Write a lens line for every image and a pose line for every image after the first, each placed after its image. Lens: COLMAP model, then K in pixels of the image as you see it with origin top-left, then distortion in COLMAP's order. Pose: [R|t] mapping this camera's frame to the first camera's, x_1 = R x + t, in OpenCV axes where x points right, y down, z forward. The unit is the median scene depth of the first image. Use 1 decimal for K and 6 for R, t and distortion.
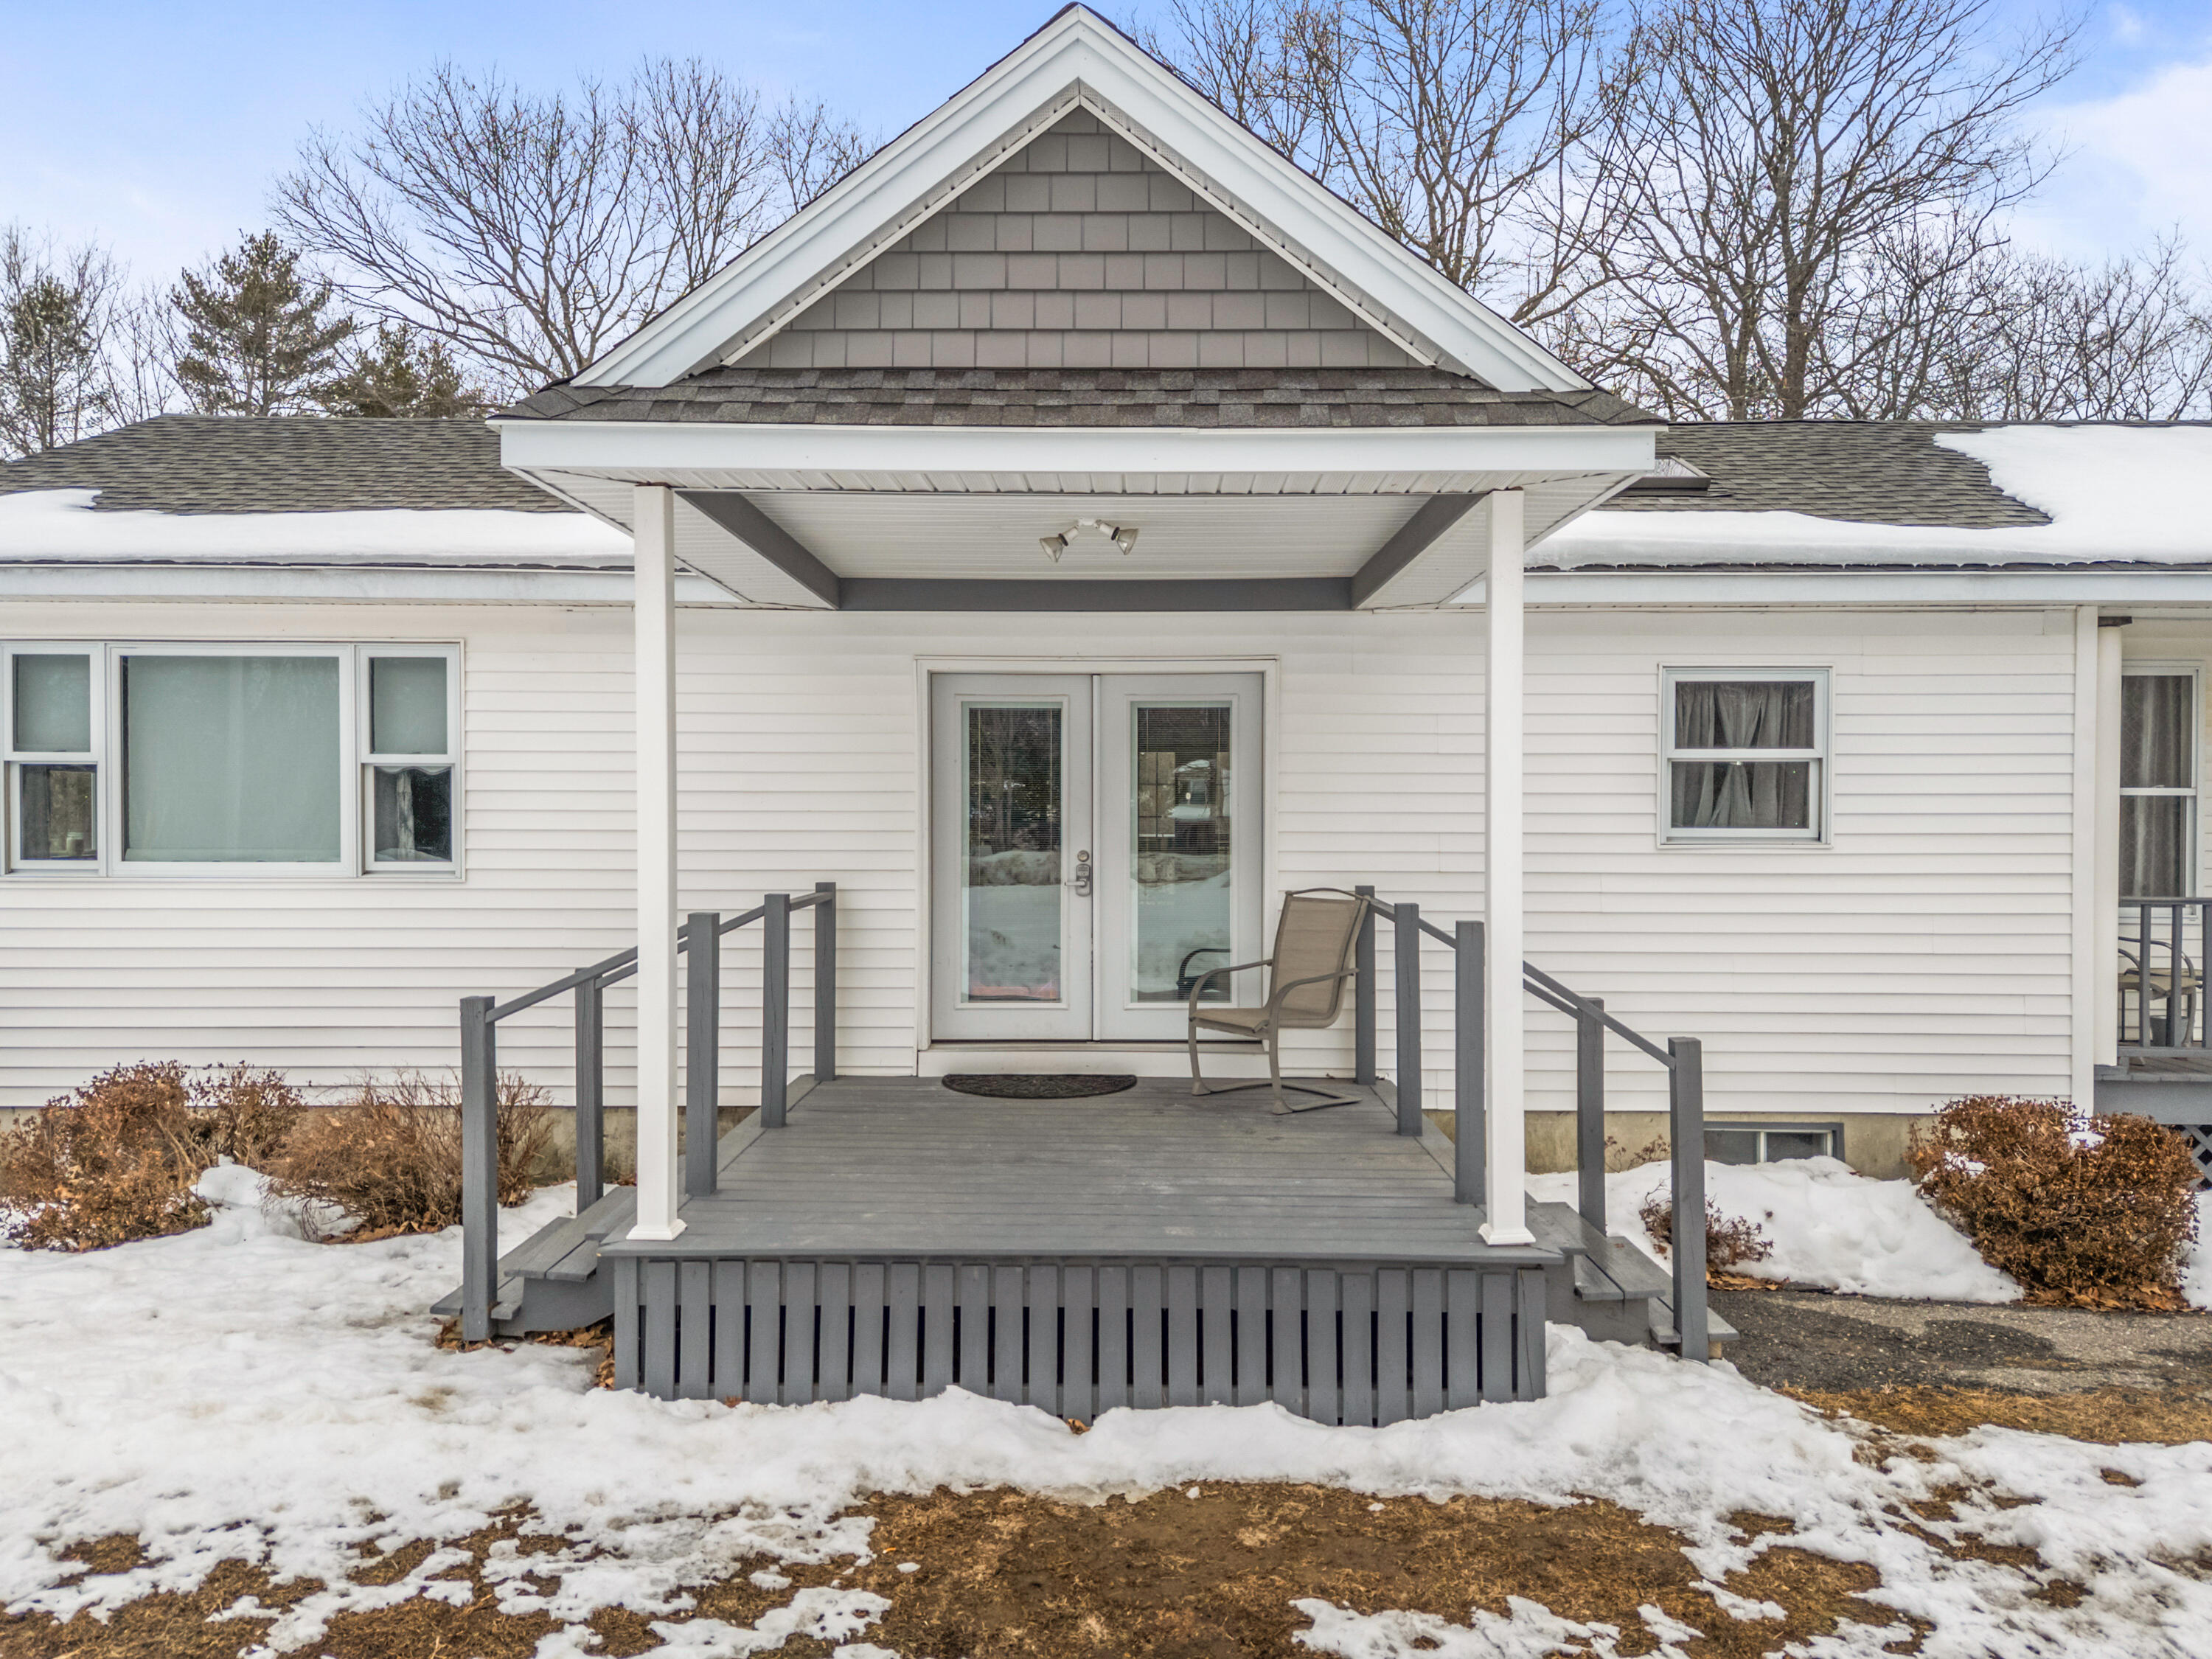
lens RADIAL K [[1623.9, 0, 1101.4], [0, 1623.9, 824.2], [0, 0, 1]] dist [0.087950, -0.081465]
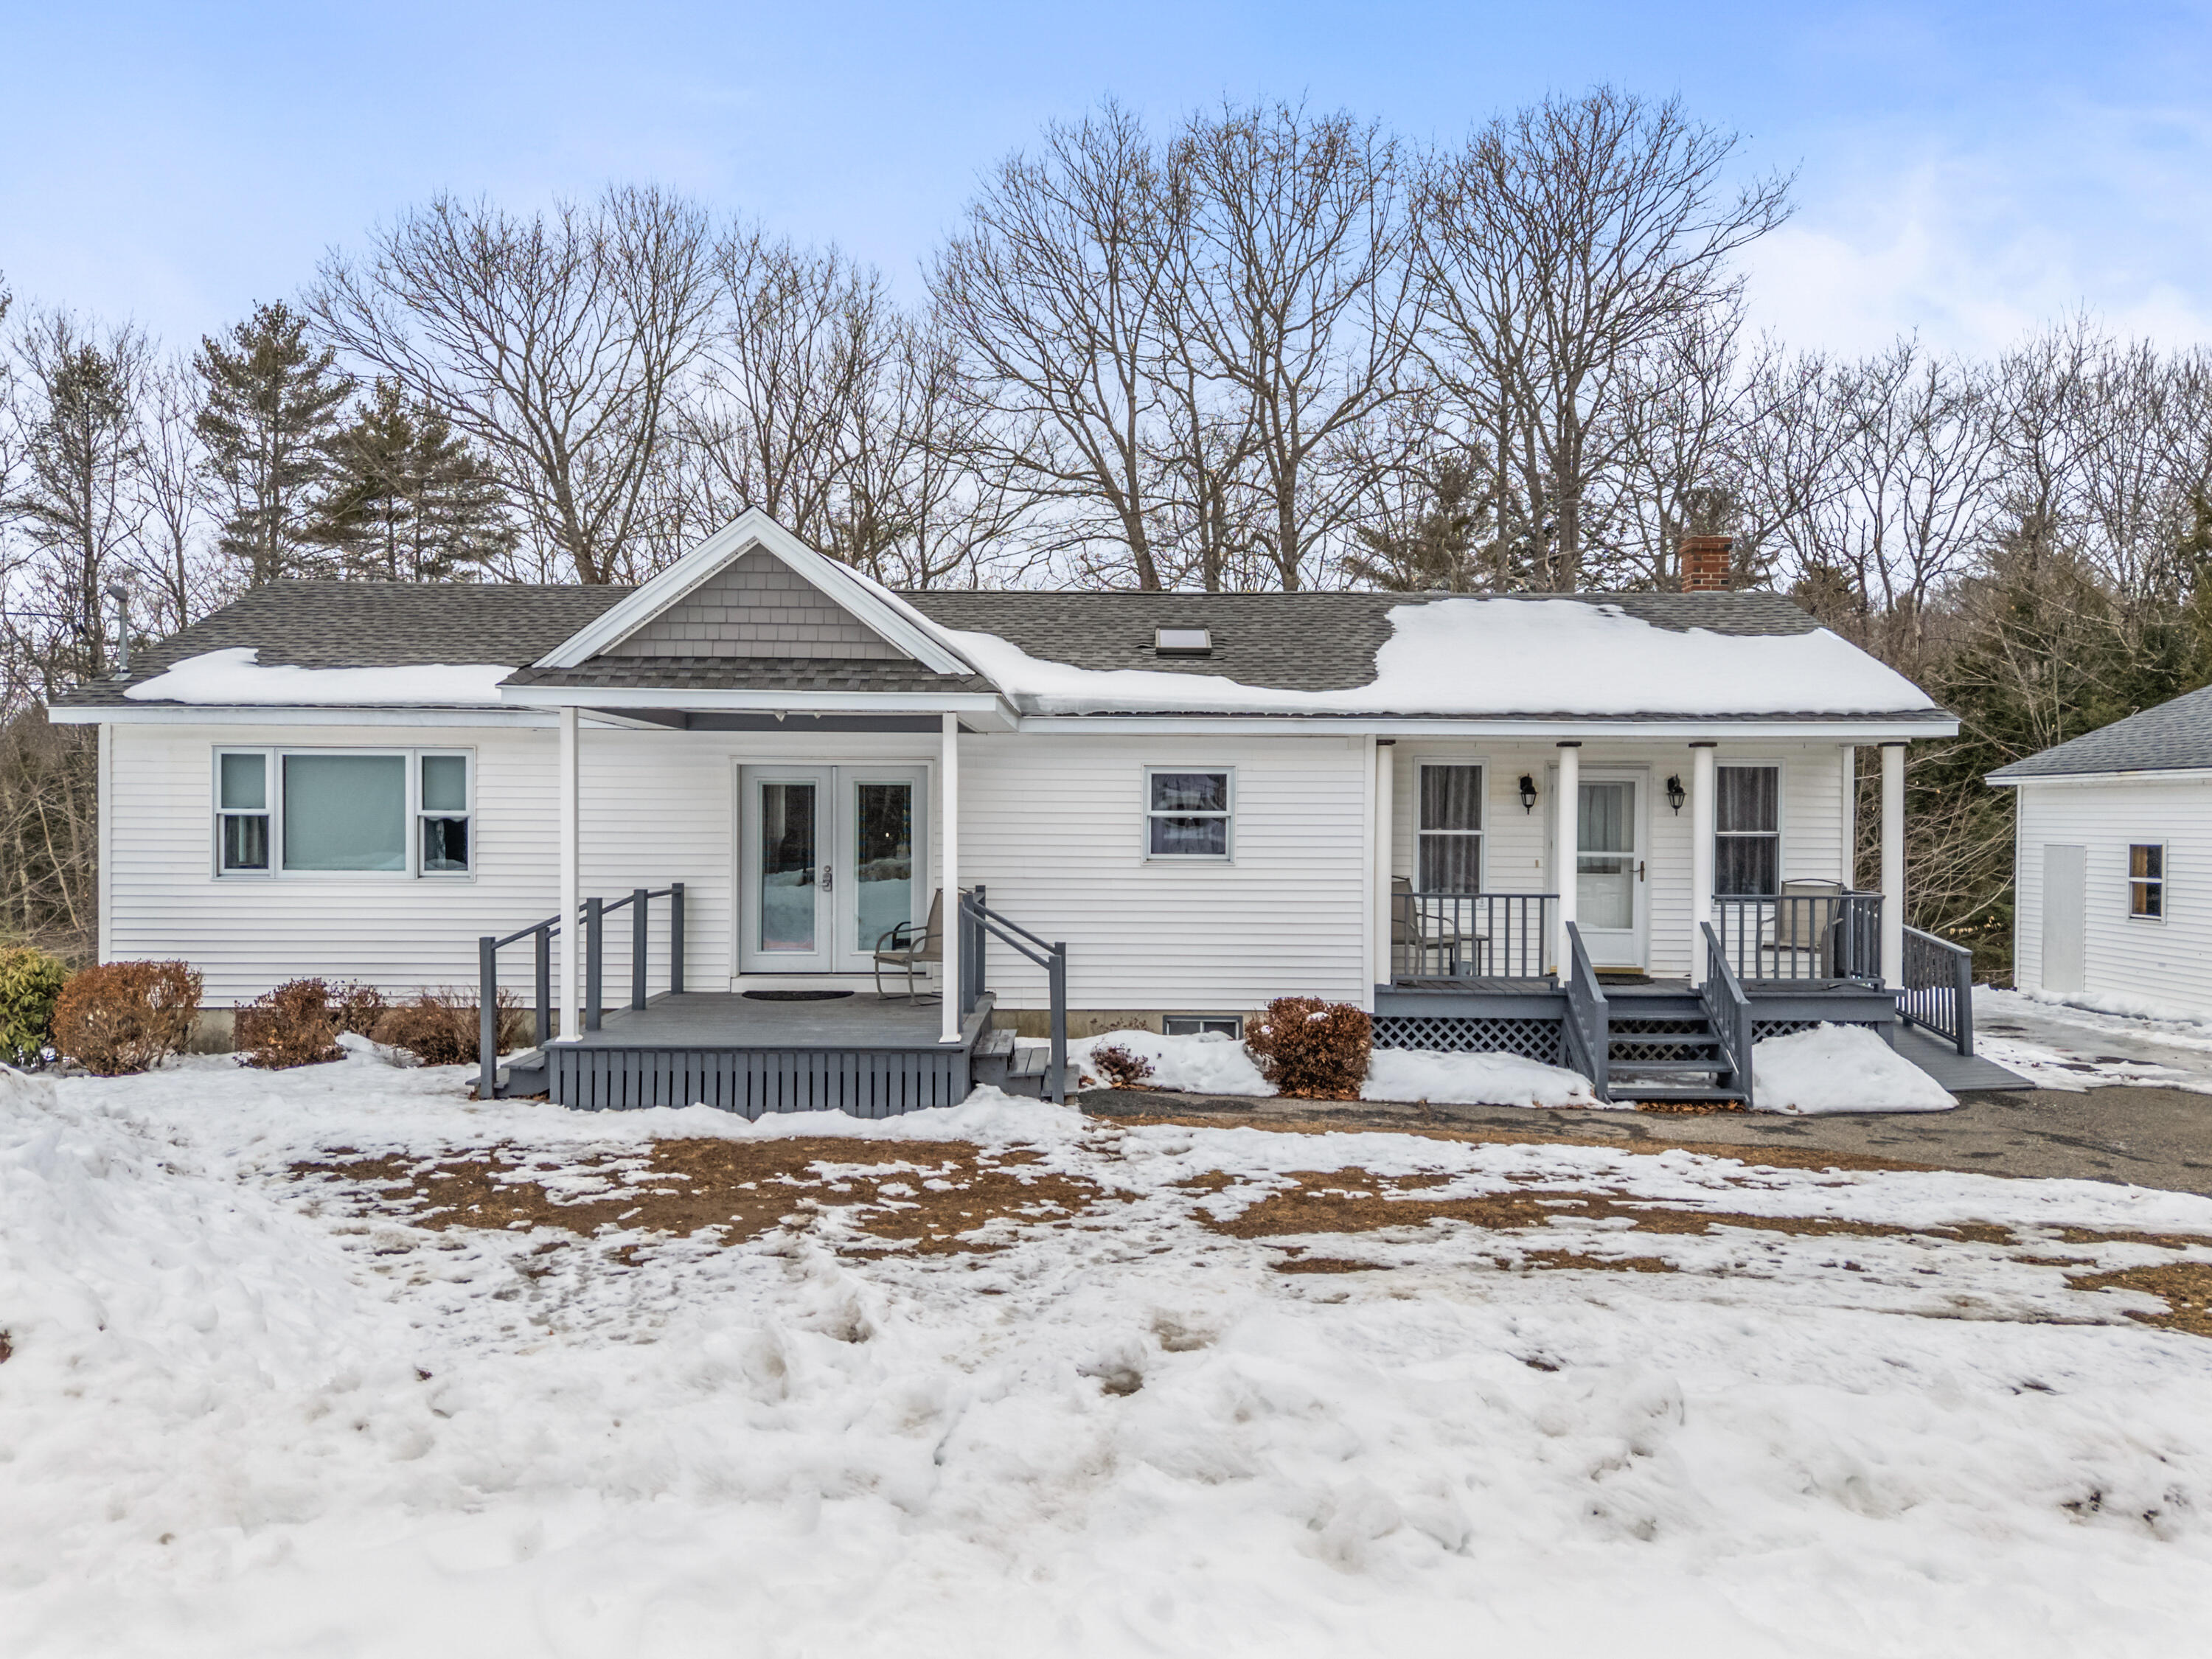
lens RADIAL K [[1623.9, 0, 1101.4], [0, 1623.9, 824.2], [0, 0, 1]] dist [0.087950, -0.081465]
pose [[0.999939, 0.003557, 0.010473, 0.271122], [-0.003562, 0.999994, 0.000485, -0.030927], [-0.010471, -0.000522, 0.999945, -0.784074]]
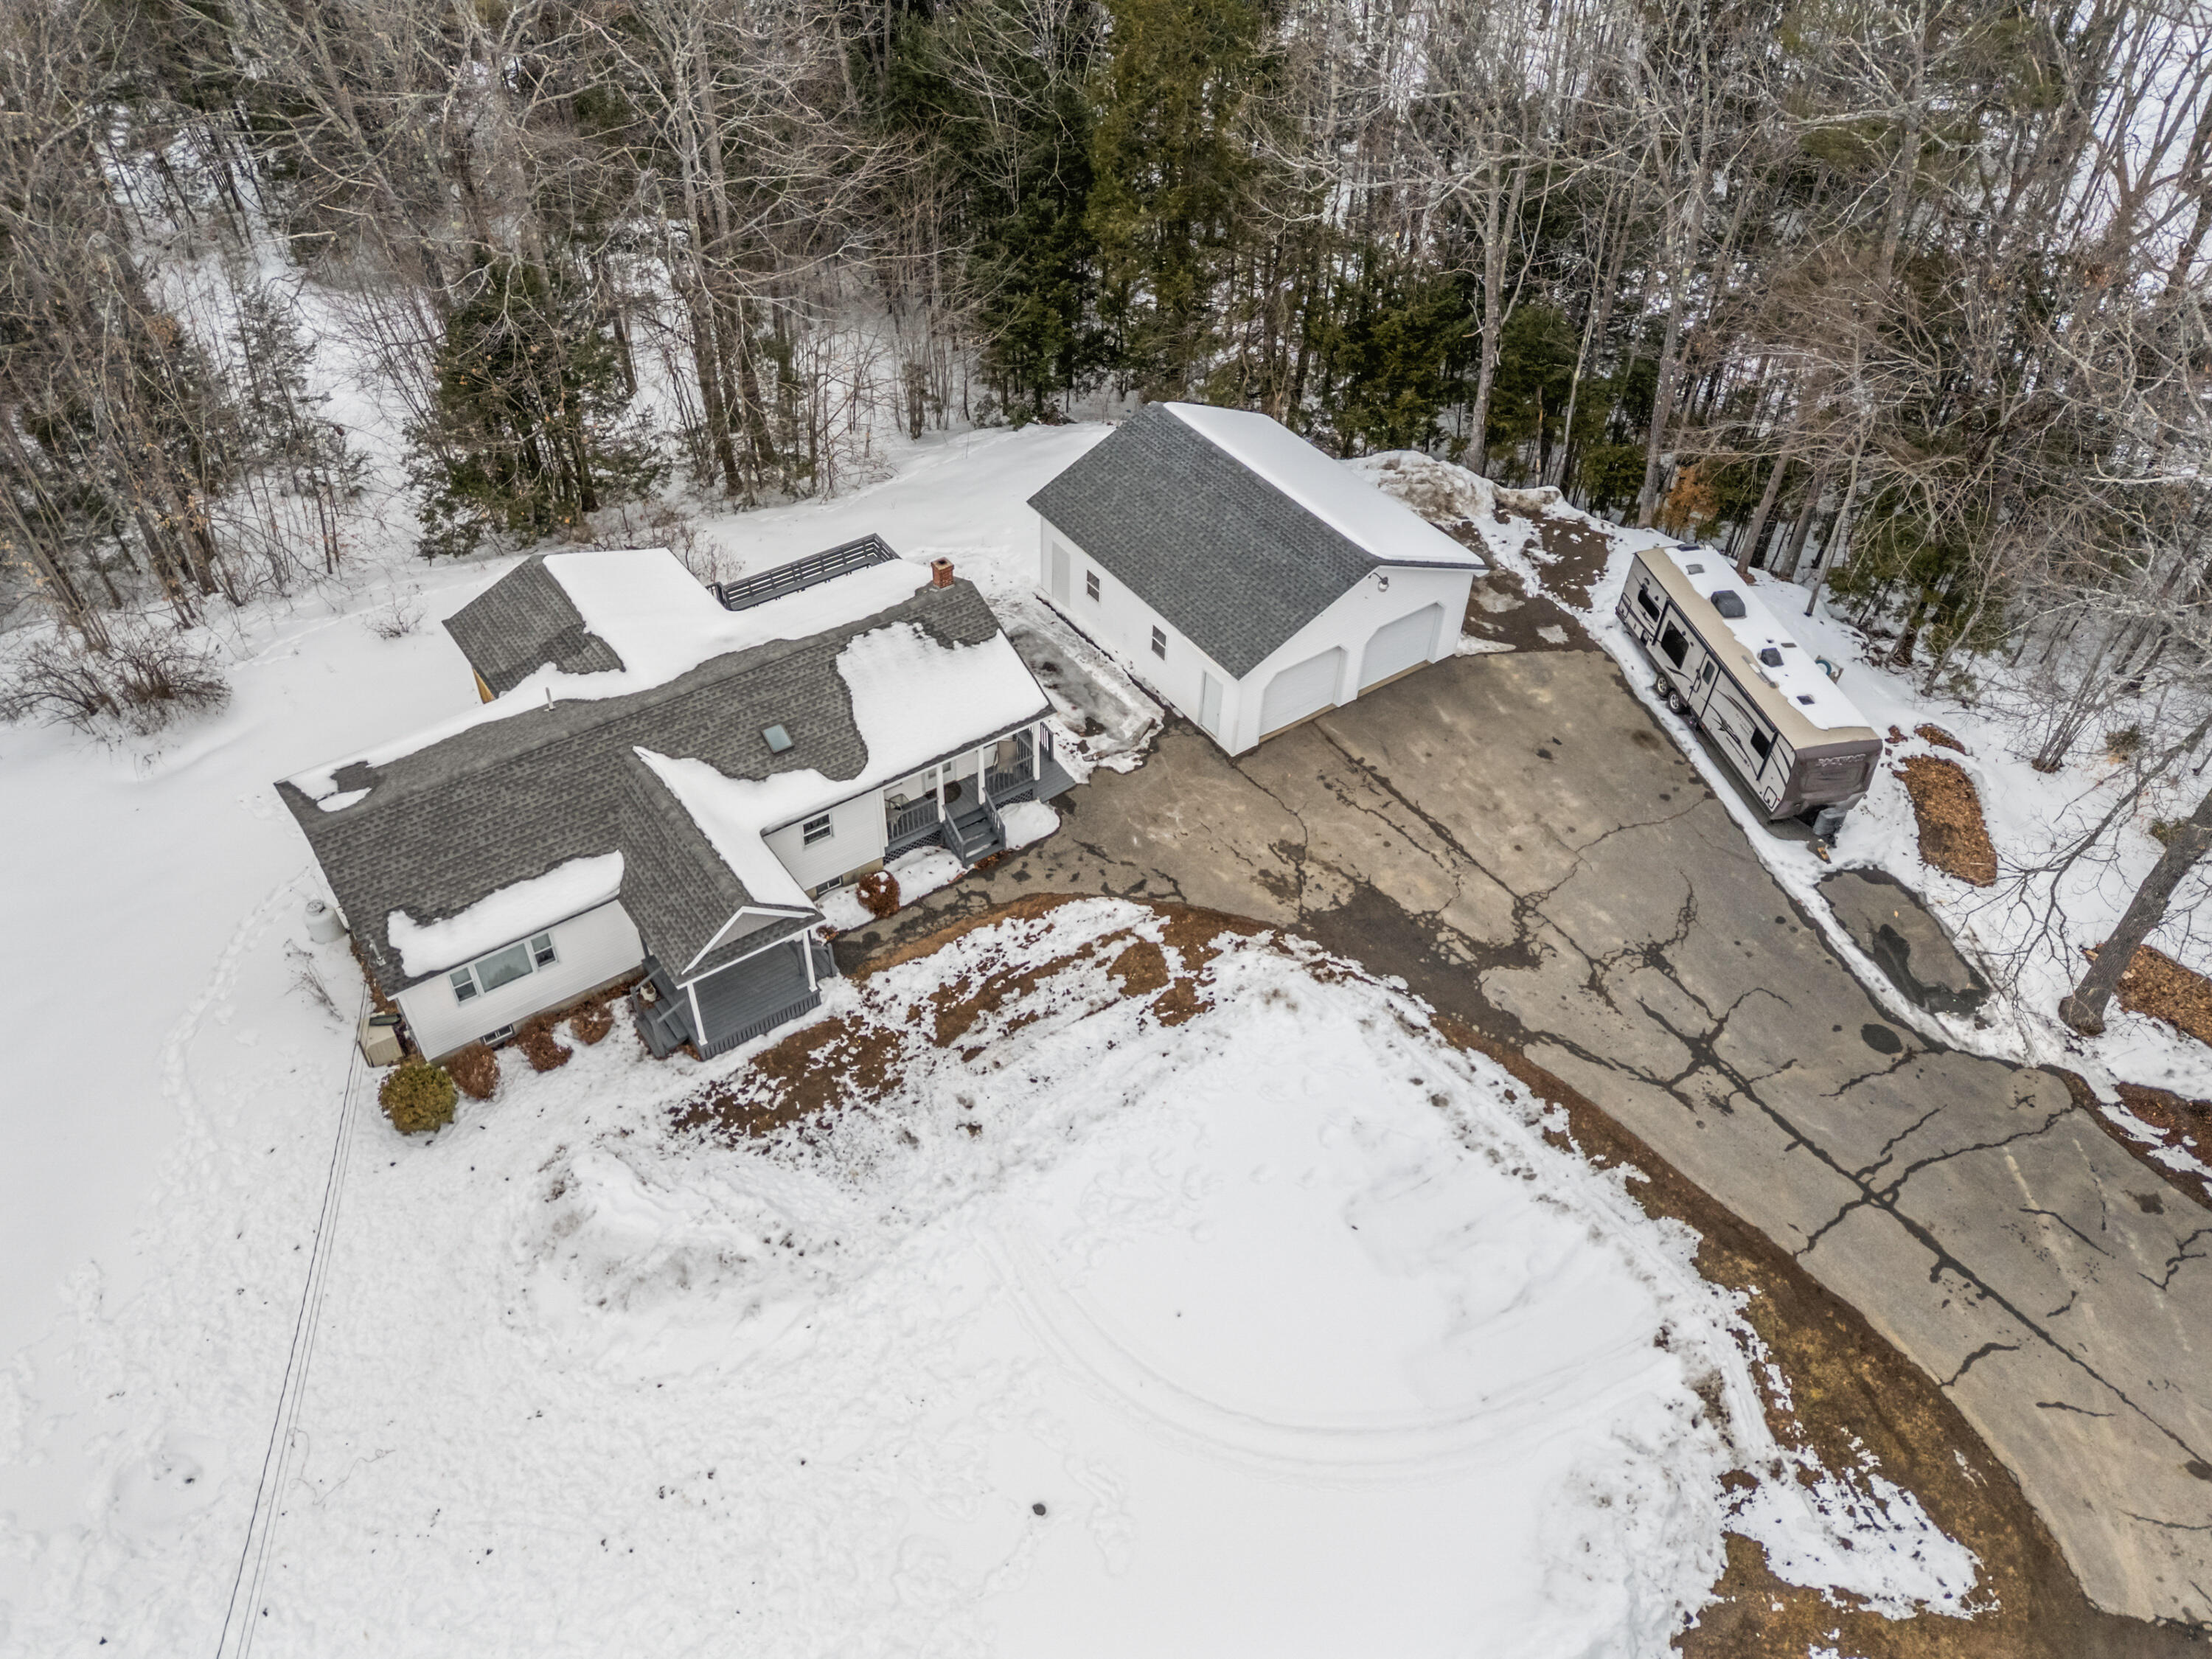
lens RADIAL K [[1623.9, 0, 1101.4], [0, 1623.9, 824.2], [0, 0, 1]] dist [0.087950, -0.081465]
pose [[0.808829, -0.395782, 0.434916, -0.977021], [-0.017629, 0.722946, 0.690680, -3.285498], [-0.587779, -0.566309, 0.577763, -2.177437]]
